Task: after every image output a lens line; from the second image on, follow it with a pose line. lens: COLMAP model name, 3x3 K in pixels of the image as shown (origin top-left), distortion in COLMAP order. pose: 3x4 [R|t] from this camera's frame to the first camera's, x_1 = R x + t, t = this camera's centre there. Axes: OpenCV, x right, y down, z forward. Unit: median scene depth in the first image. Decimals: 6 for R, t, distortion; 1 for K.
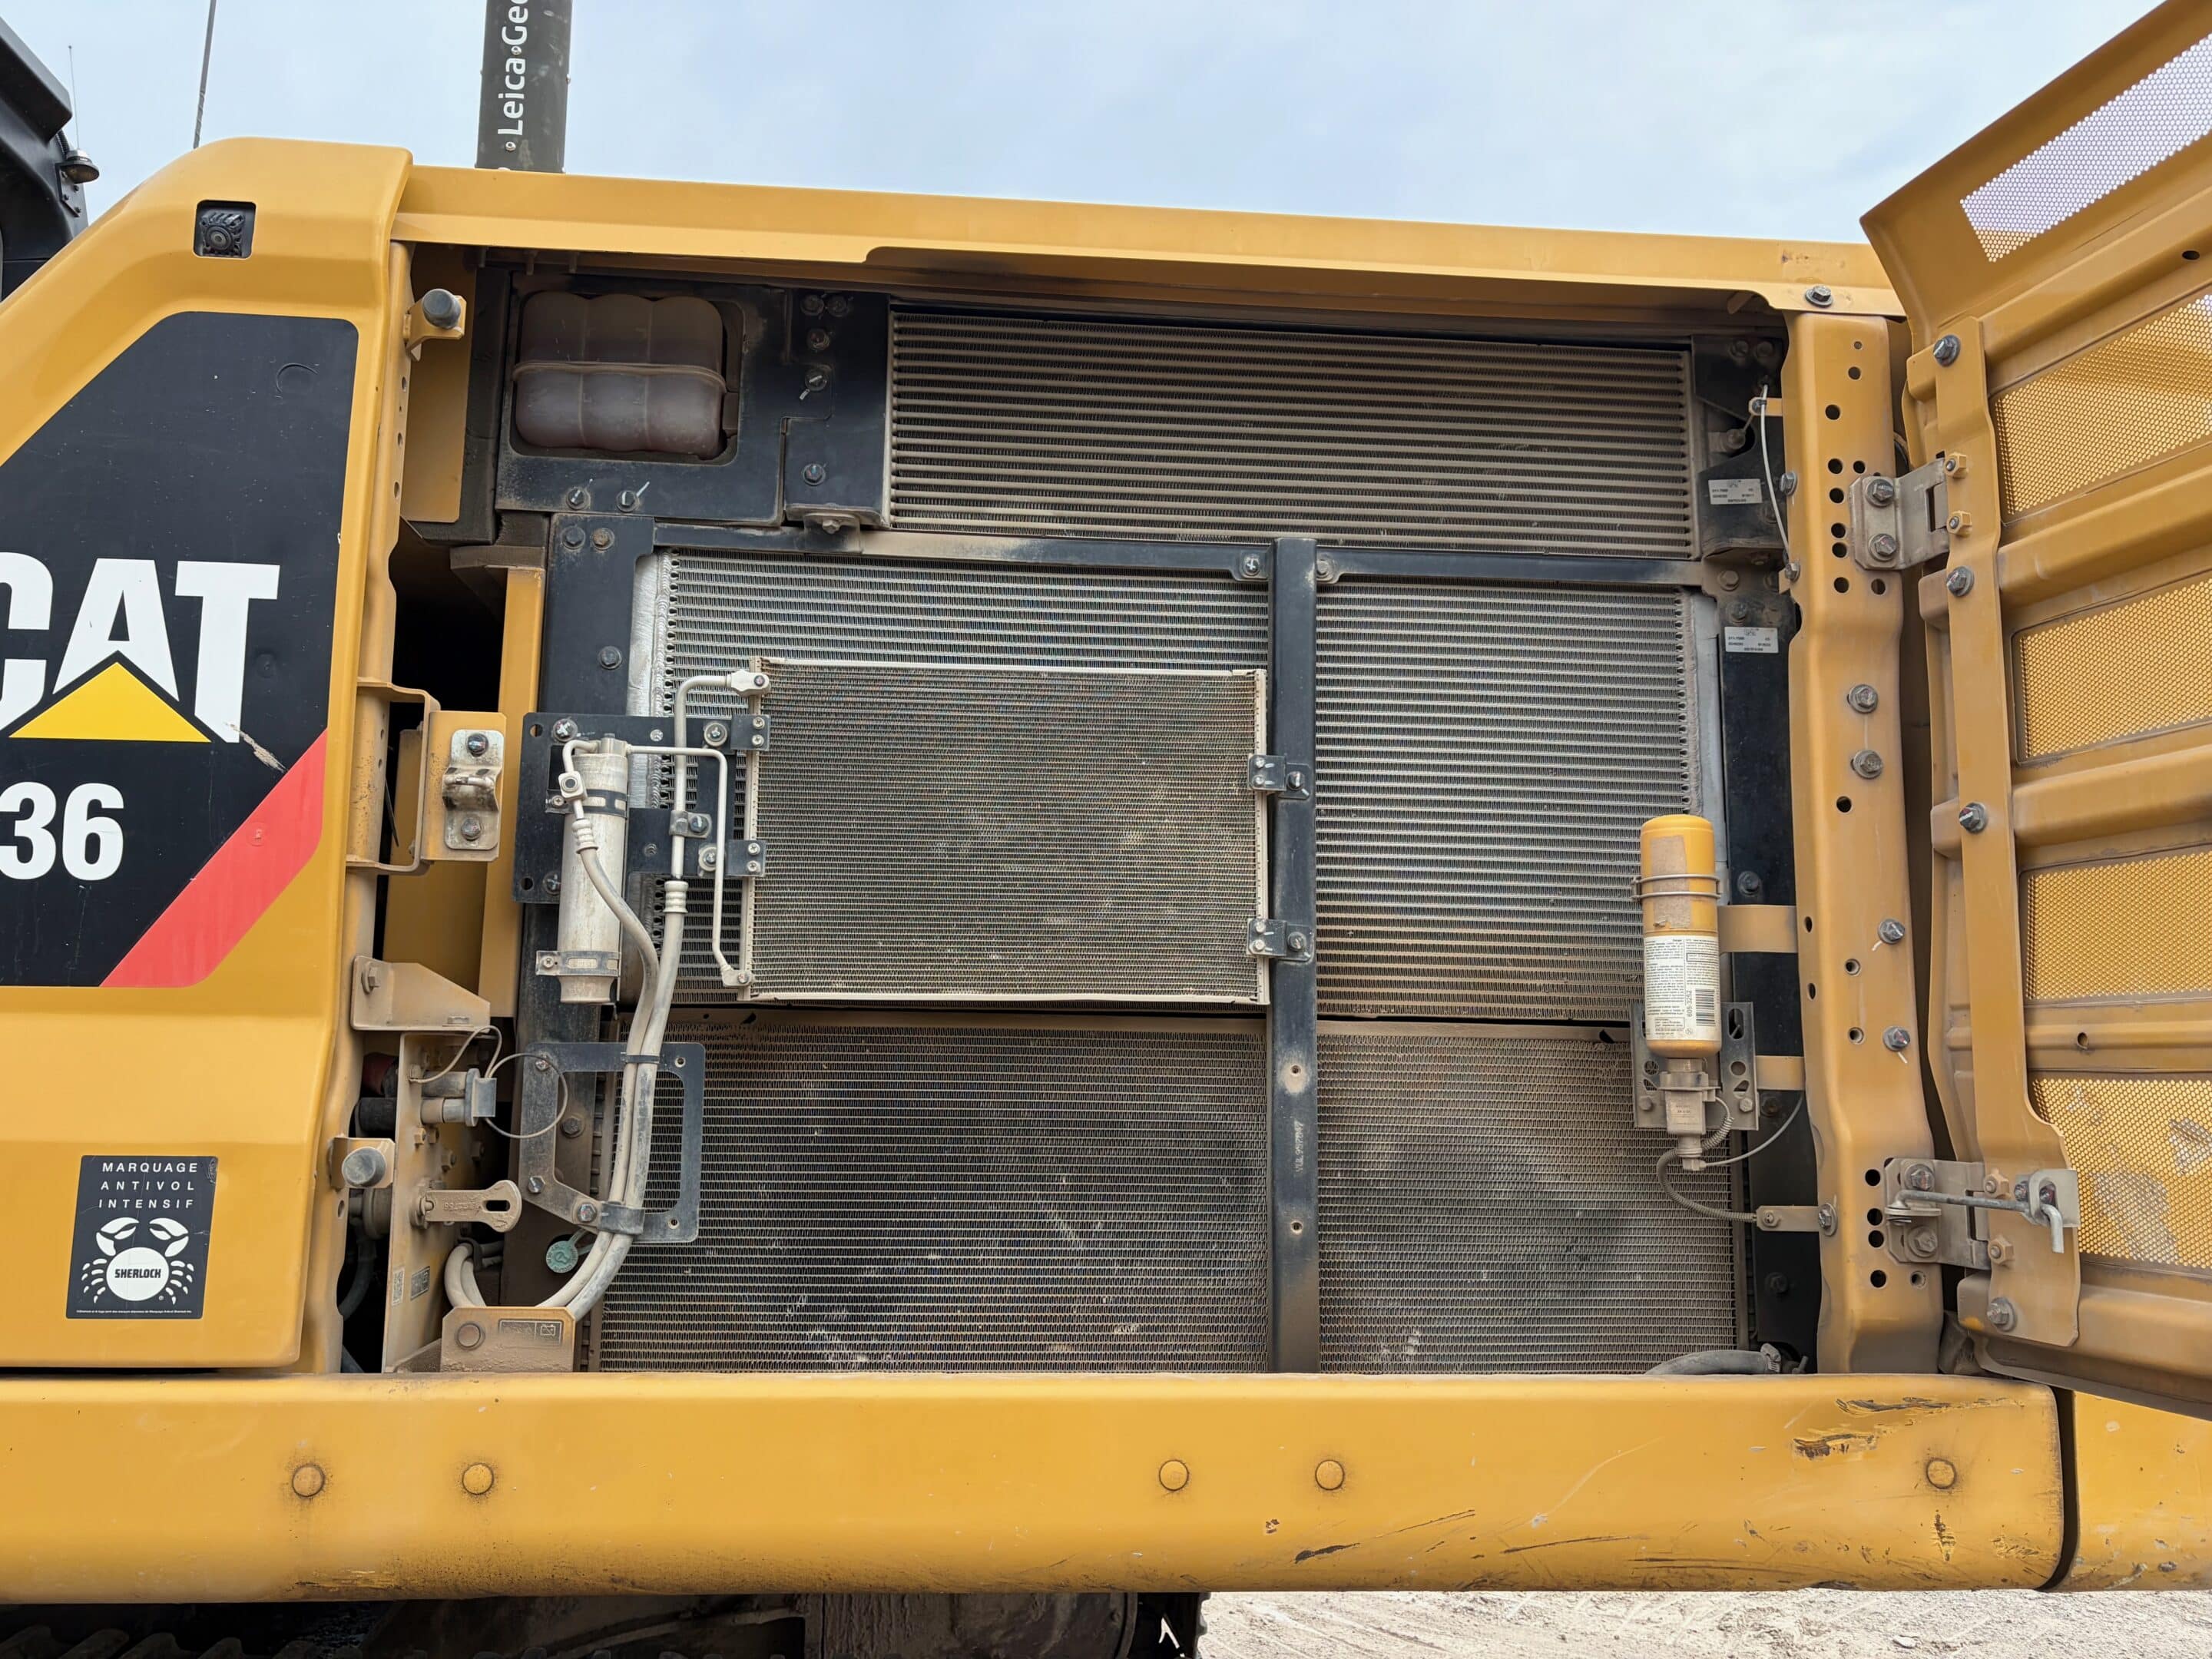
lens RADIAL K [[1678.6, 0, 1106.1], [0, 1678.6, 836.4], [0, 0, 1]] dist [0.031823, -0.071649]
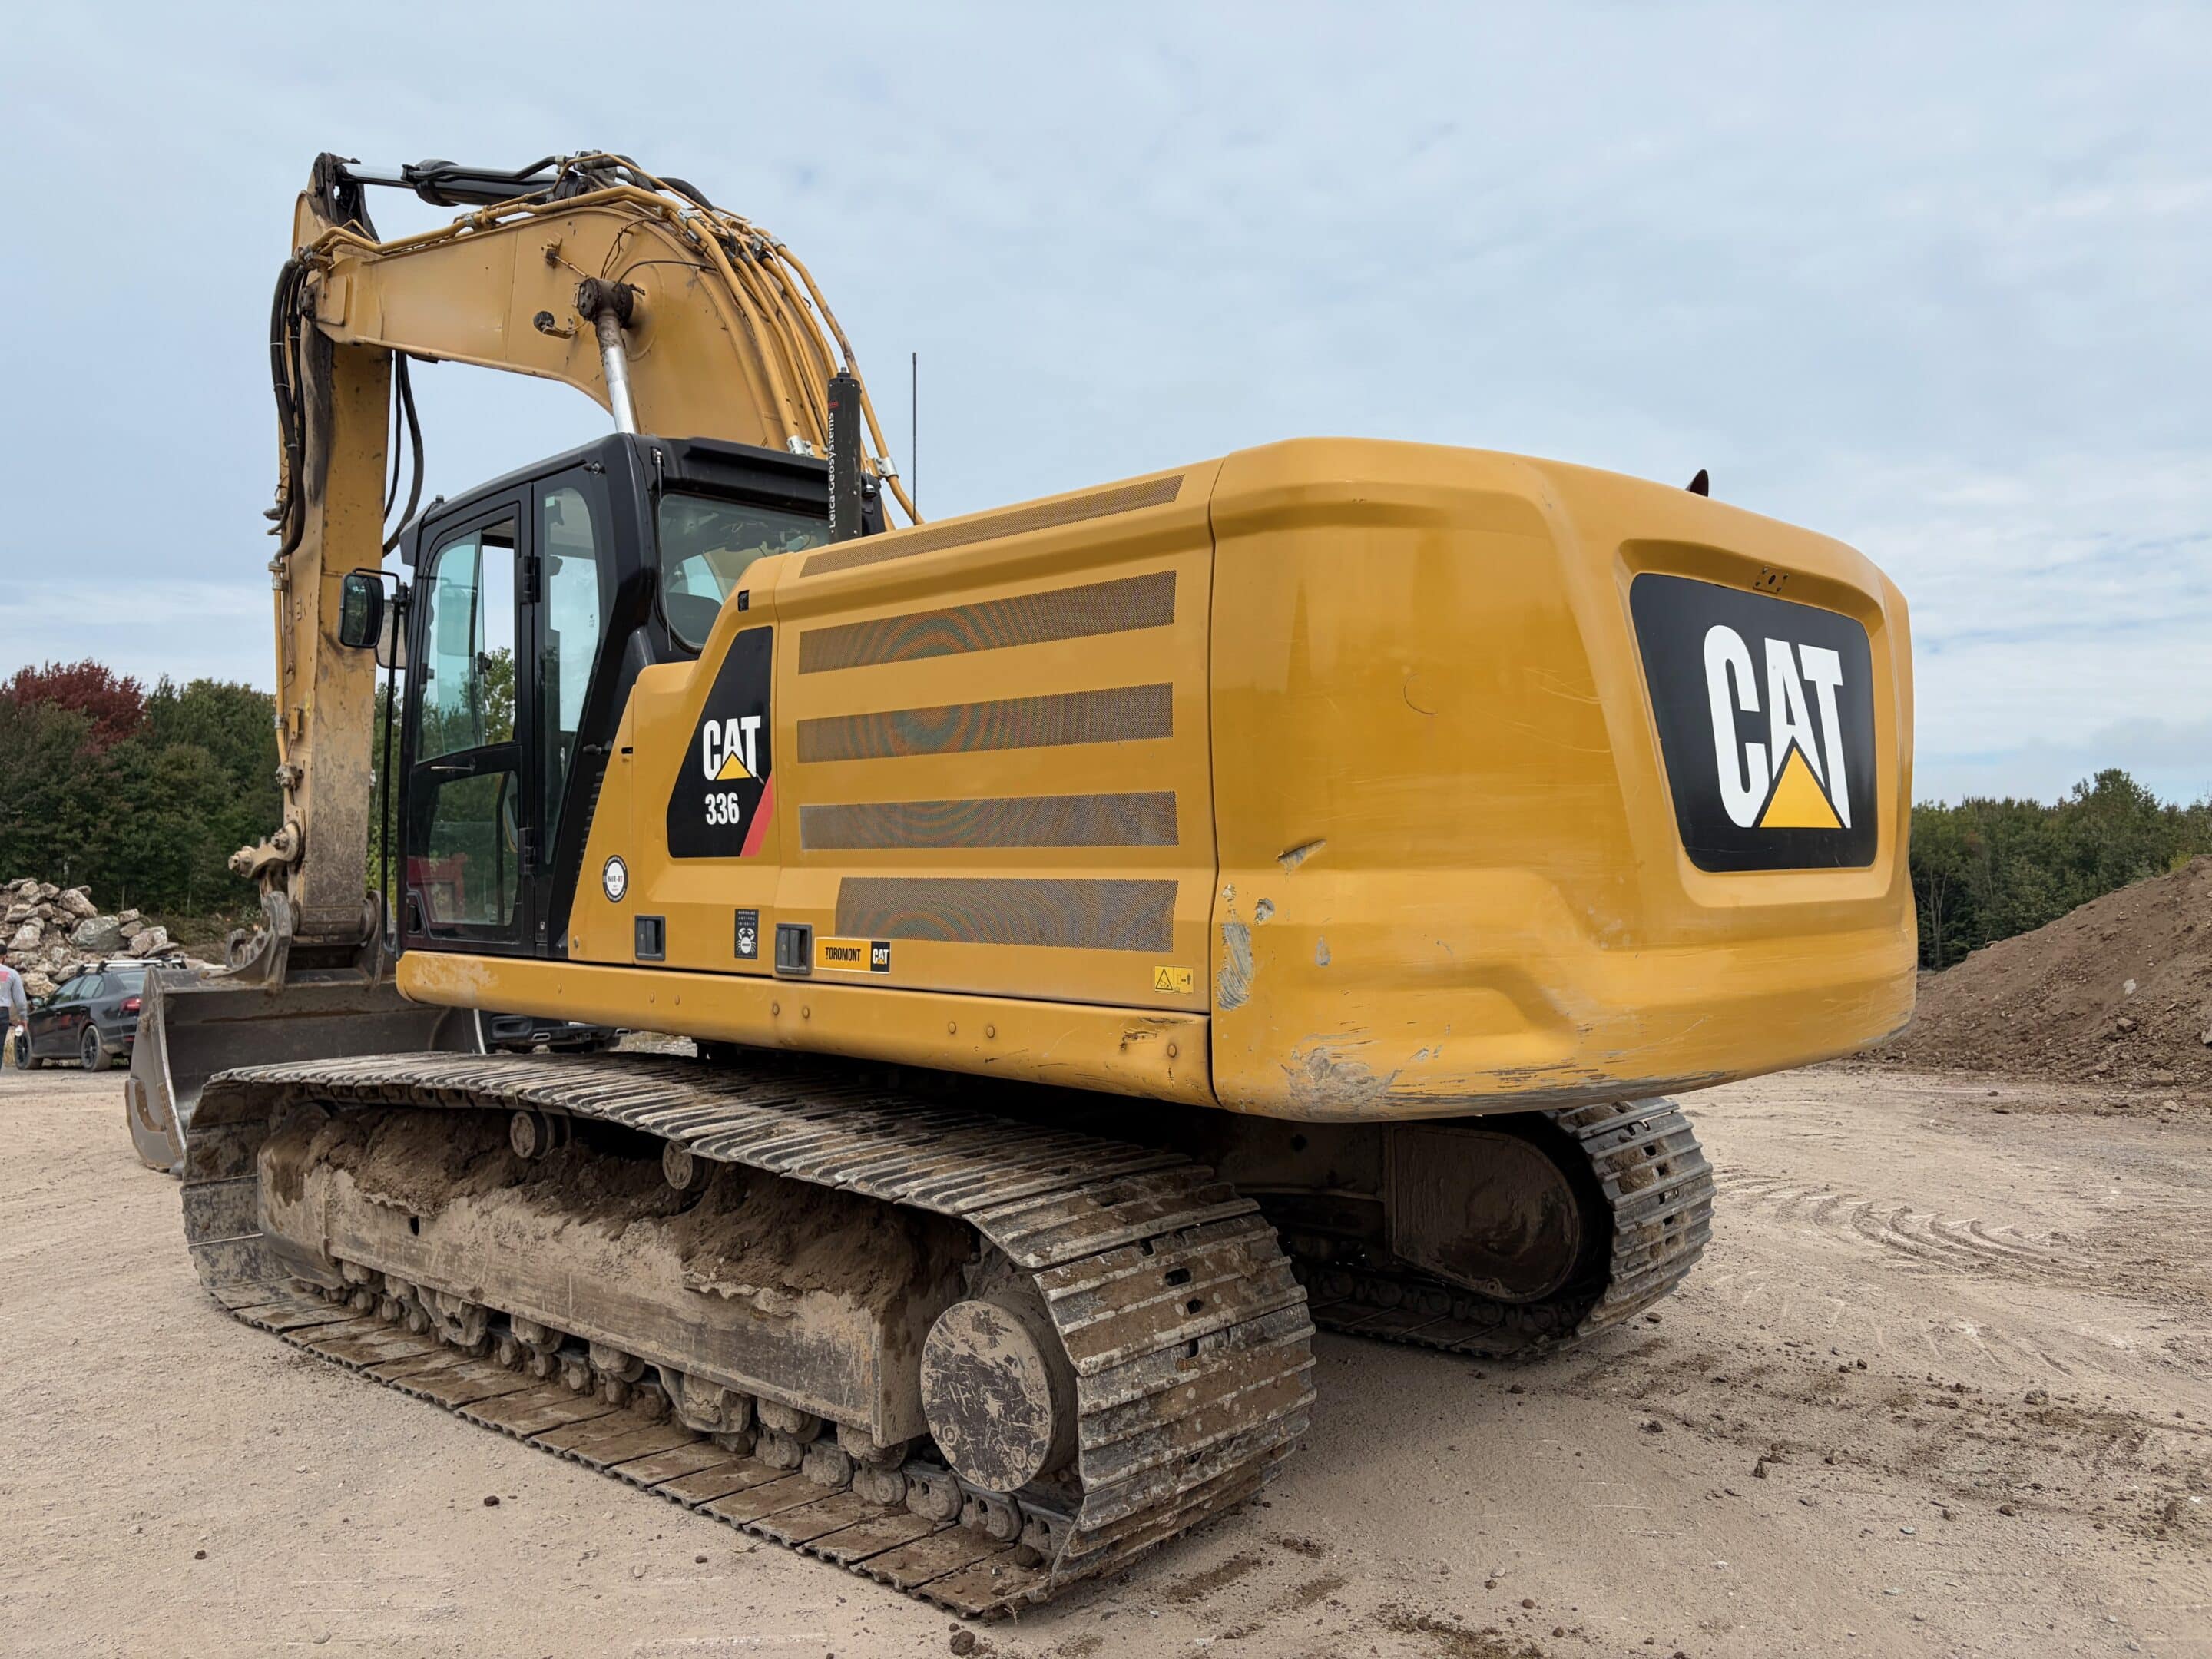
lens RADIAL K [[1678.6, 0, 1106.1], [0, 1678.6, 836.4], [0, 0, 1]] dist [0.031823, -0.071649]
pose [[0.648319, -0.032050, -0.760694, 2.226572], [0.123825, 0.990250, 0.063811, -0.063603], [0.751232, -0.135562, 0.645967, -0.511989]]
